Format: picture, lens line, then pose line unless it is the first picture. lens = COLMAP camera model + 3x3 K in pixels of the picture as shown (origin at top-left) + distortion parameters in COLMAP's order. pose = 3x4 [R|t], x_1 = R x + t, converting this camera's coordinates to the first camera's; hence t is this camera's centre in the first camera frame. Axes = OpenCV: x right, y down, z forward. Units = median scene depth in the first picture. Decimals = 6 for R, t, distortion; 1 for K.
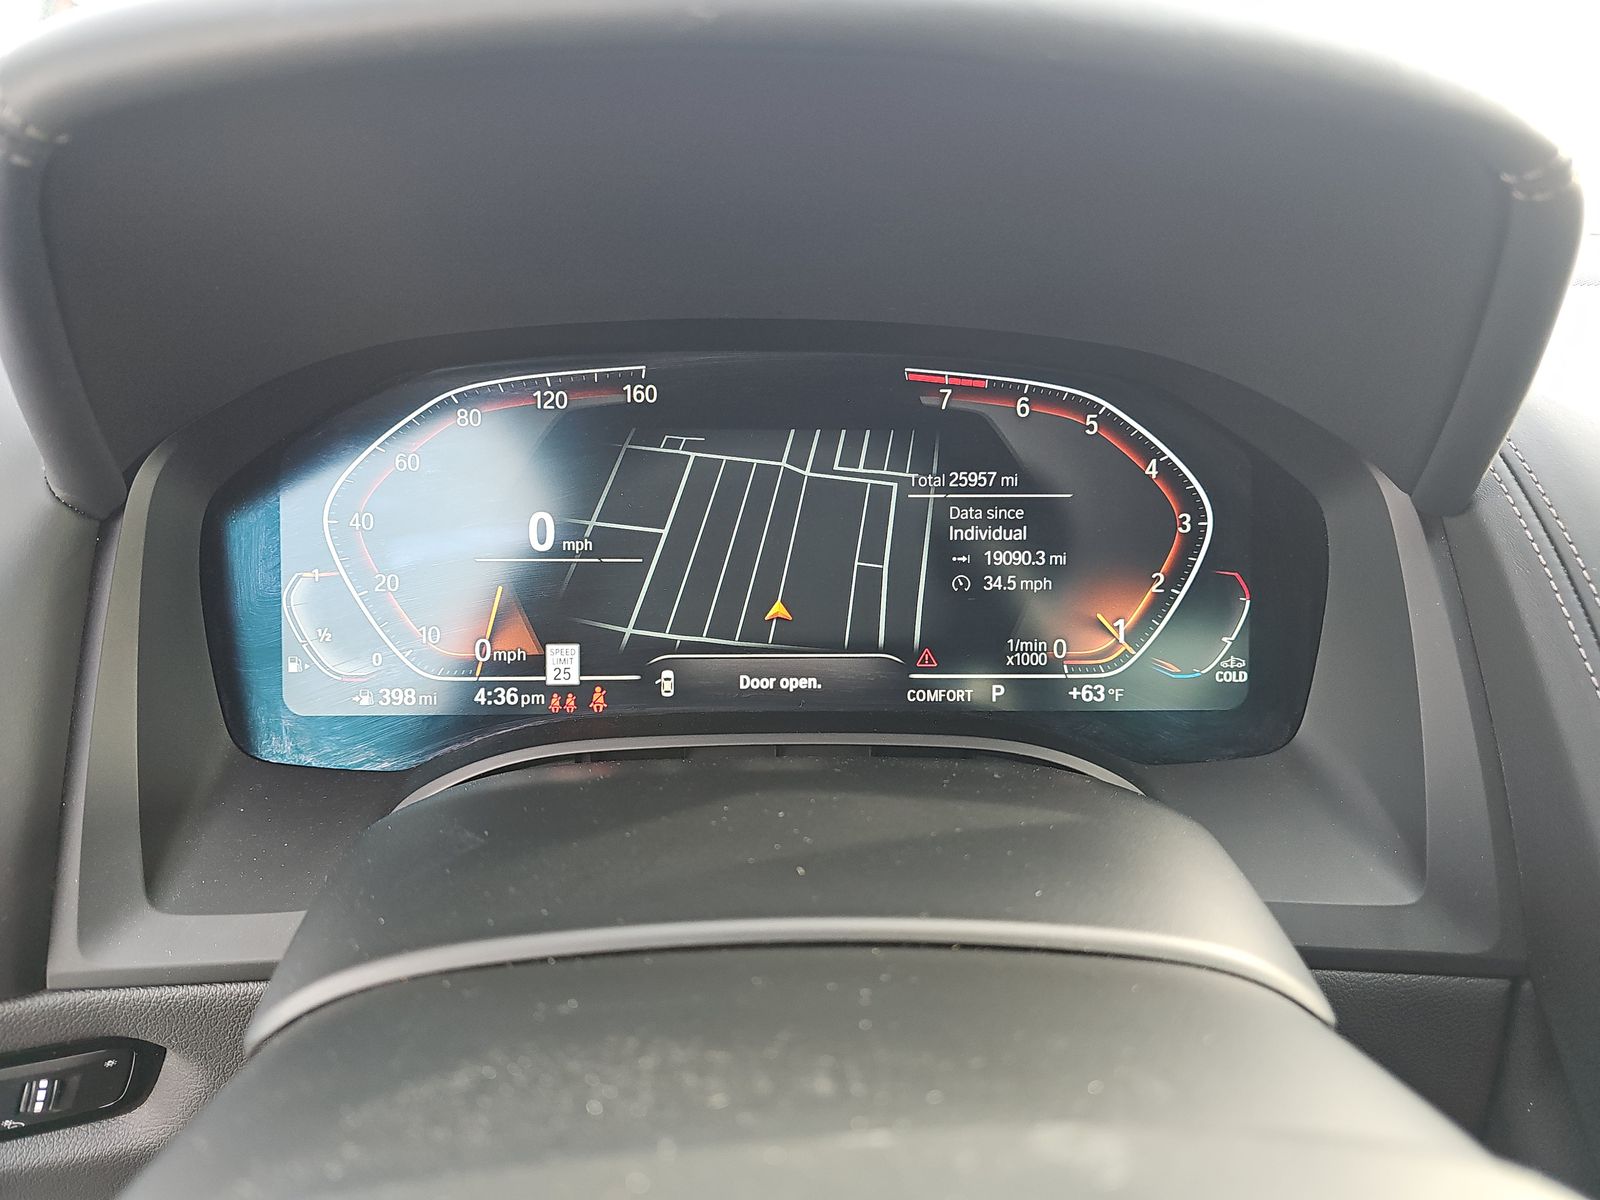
lens RADIAL K [[1082.3, 0, 803.6], [0, 1082.3, 617.3], [0, 0, 1]] dist [0.019450, -0.017927]
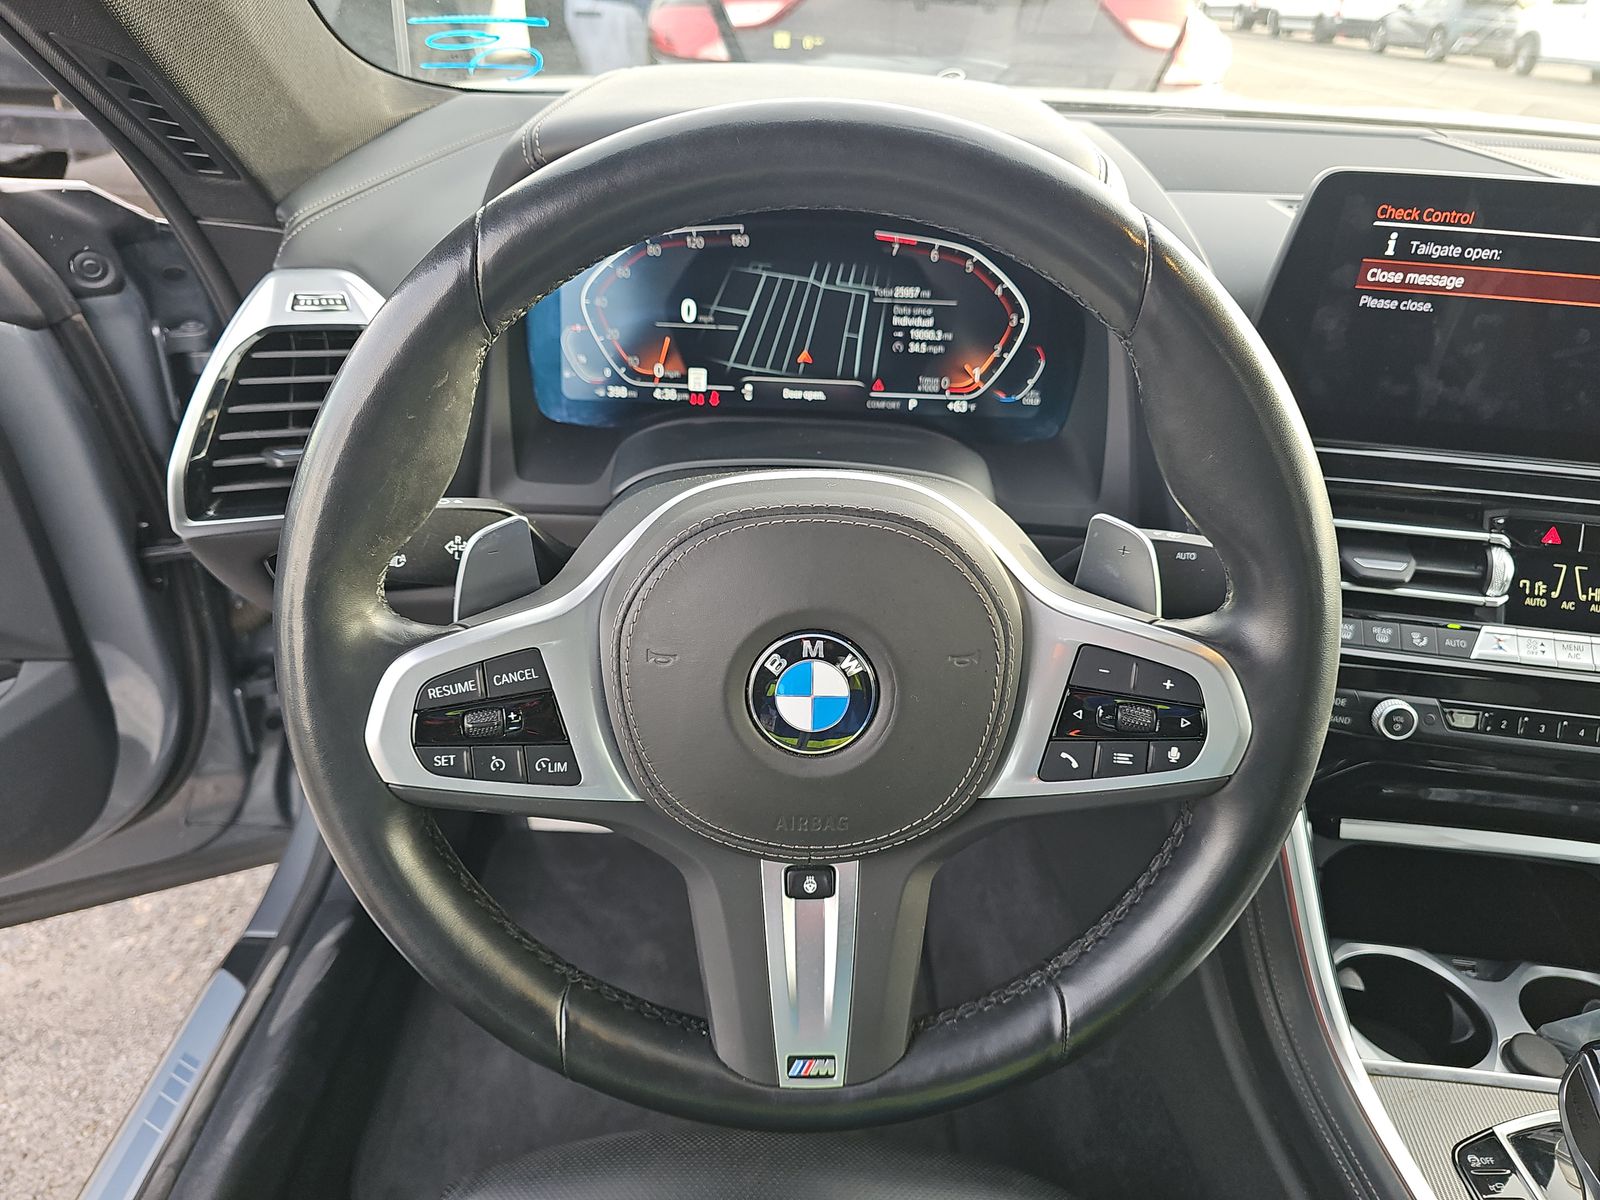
lens RADIAL K [[1082.3, 0, 796.1], [0, 1082.3, 602.7], [0, 0, 1]] dist [0.019450, -0.017927]
pose [[0.998372, 0.050307, -0.026867, 0.036797], [-0.043724, 0.977624, 0.205766, 0.026592], [0.036618, -0.204256, 0.978232, -1.045277]]
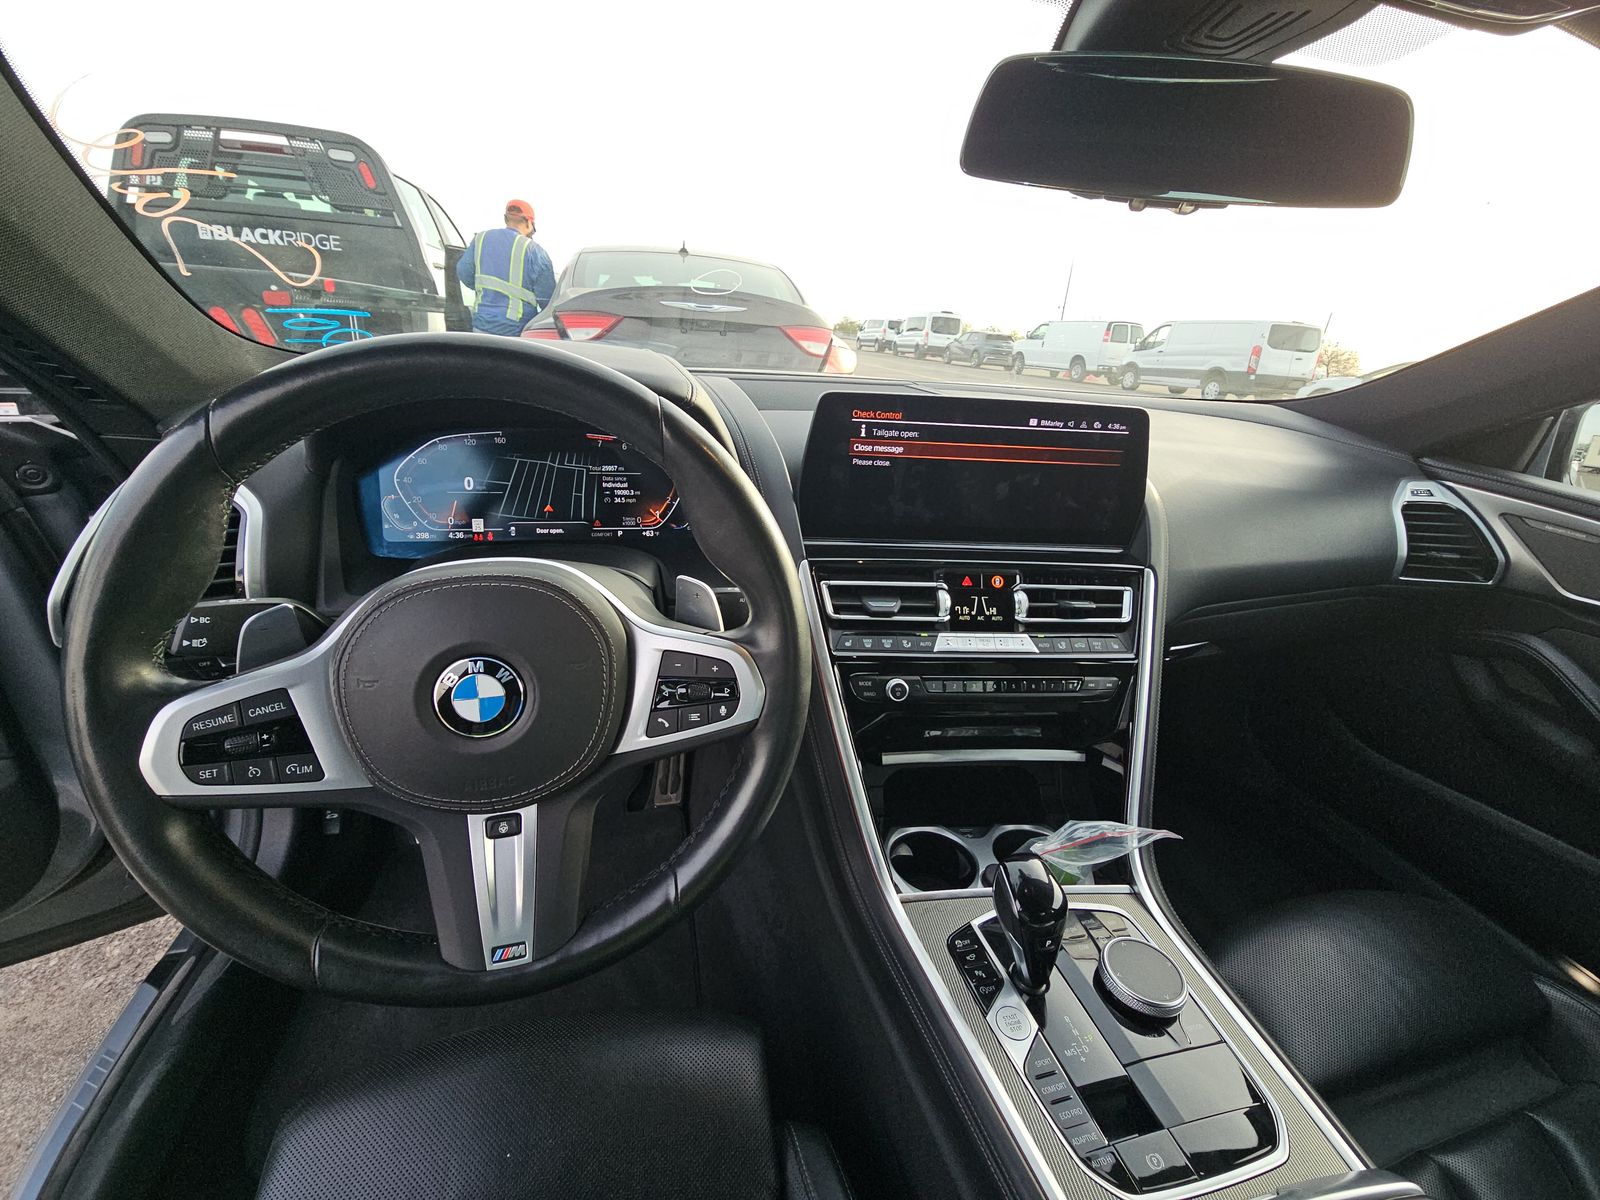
lens RADIAL K [[651.4, 0, 805.8], [0, 651.4, 596.6], [0, 0, 1]] dist [0.012251, -0.003605]
pose [[0.983745, -0.026907, 0.177543, 0.381684], [0.013868, 0.997141, 0.074274, 0.122880], [-0.179034, -0.070605, 0.981306, -1.082852]]
